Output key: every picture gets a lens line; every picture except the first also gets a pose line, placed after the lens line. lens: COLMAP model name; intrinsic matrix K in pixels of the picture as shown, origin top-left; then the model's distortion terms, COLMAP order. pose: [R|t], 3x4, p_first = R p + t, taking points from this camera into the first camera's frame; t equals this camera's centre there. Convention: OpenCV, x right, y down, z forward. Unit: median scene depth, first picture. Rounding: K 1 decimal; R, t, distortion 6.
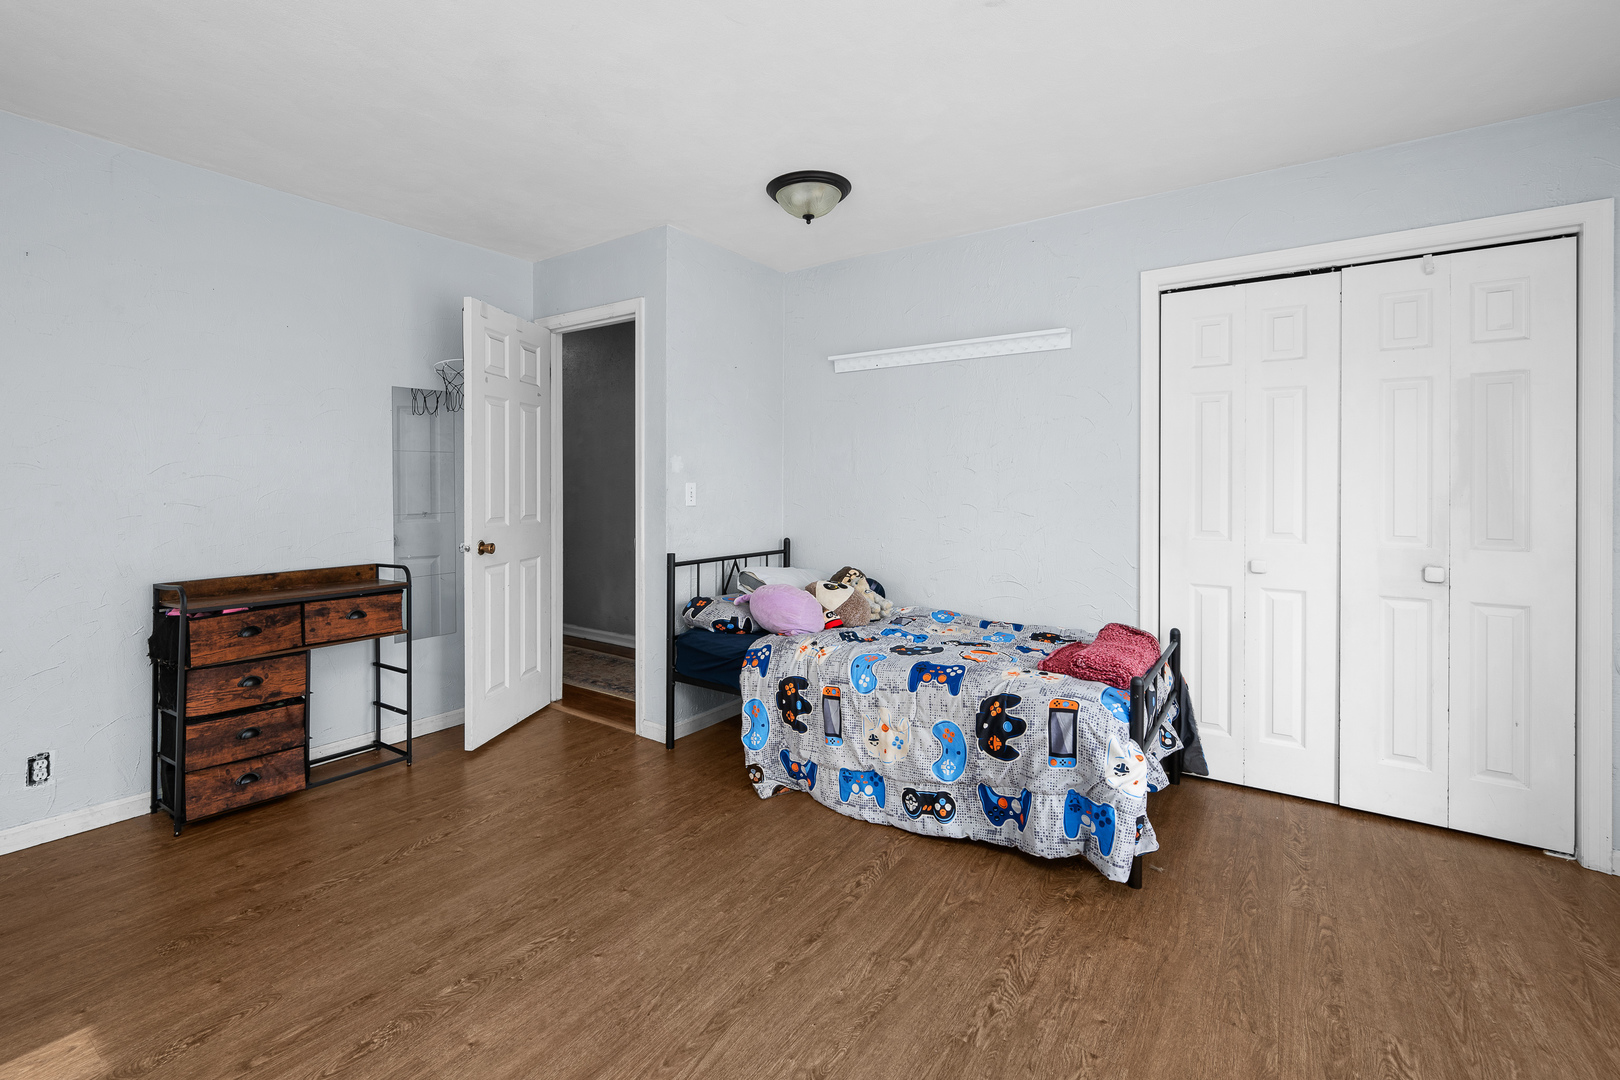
lens RADIAL K [[739.2, 0, 810.5], [0, 739.2, 482.1], [0, 0, 1]] dist [-0.001187, -0.000153]
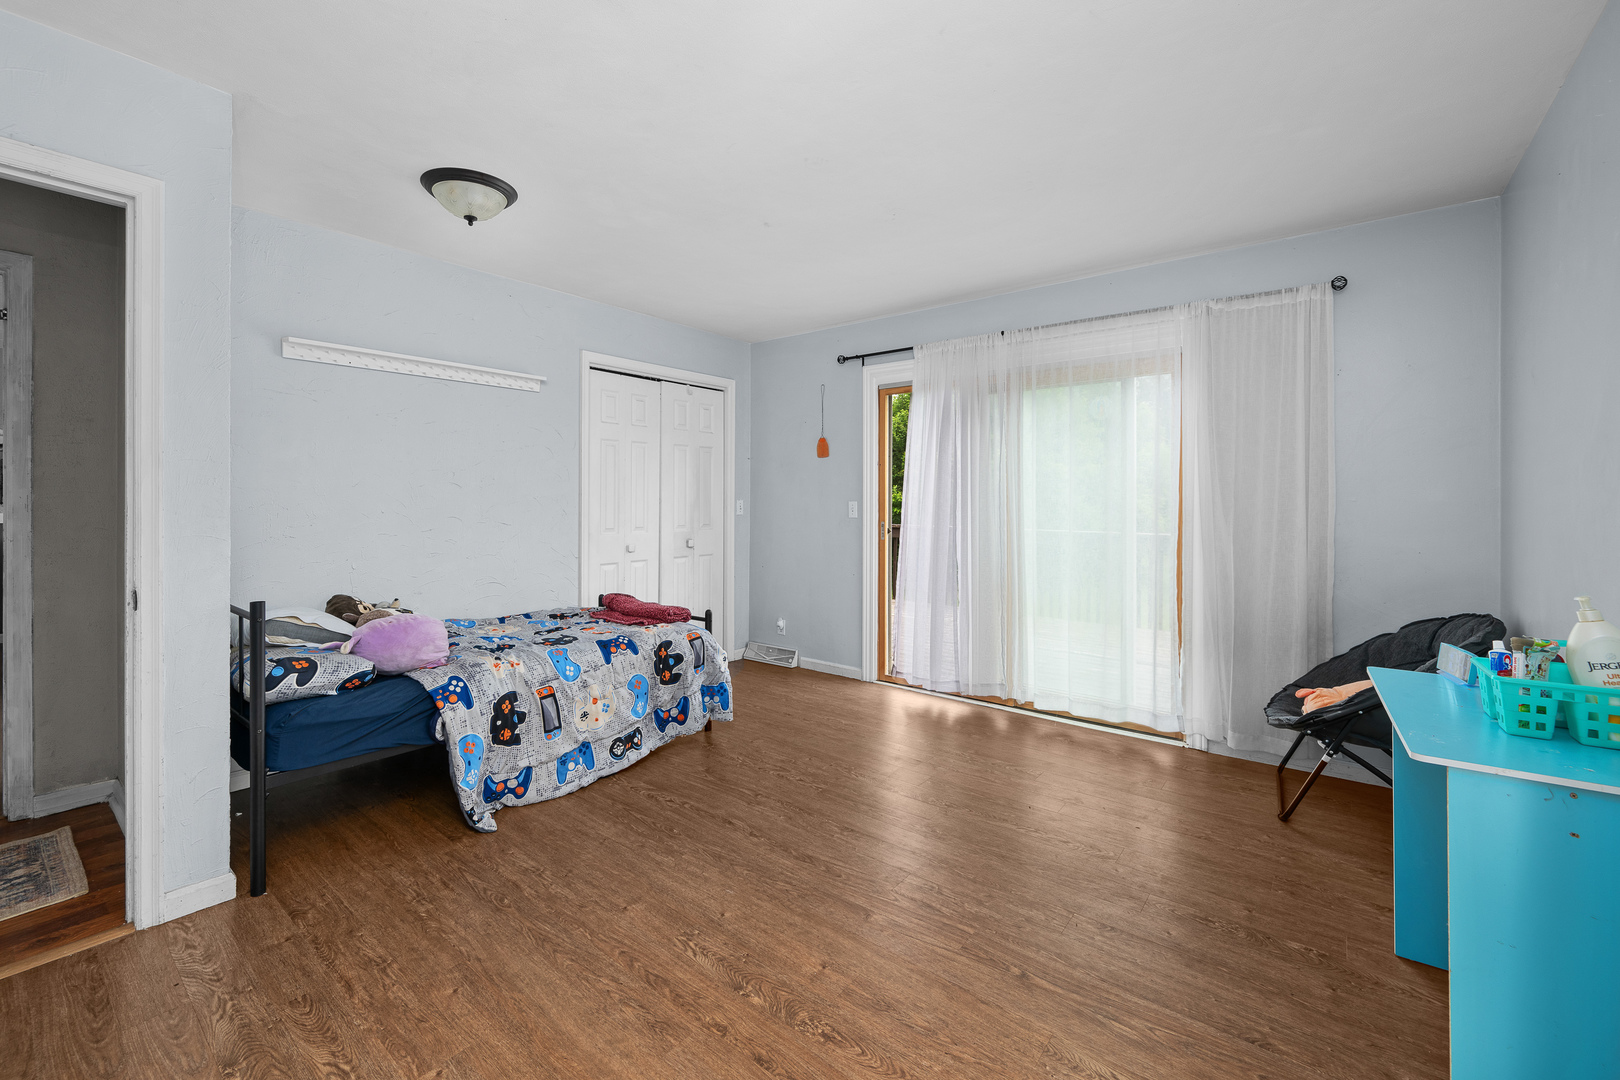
lens RADIAL K [[628.0, 0, 810.7], [0, 628.0, 501.2], [0, 0, 1]] dist [-0.000294, -0.000040]
pose [[0.072165, -0.004001, 0.997385, -0.910735], [-0.004516, 0.999980, 0.004338, 0.000851], [-0.997382, -0.004818, 0.072146, 0.588340]]
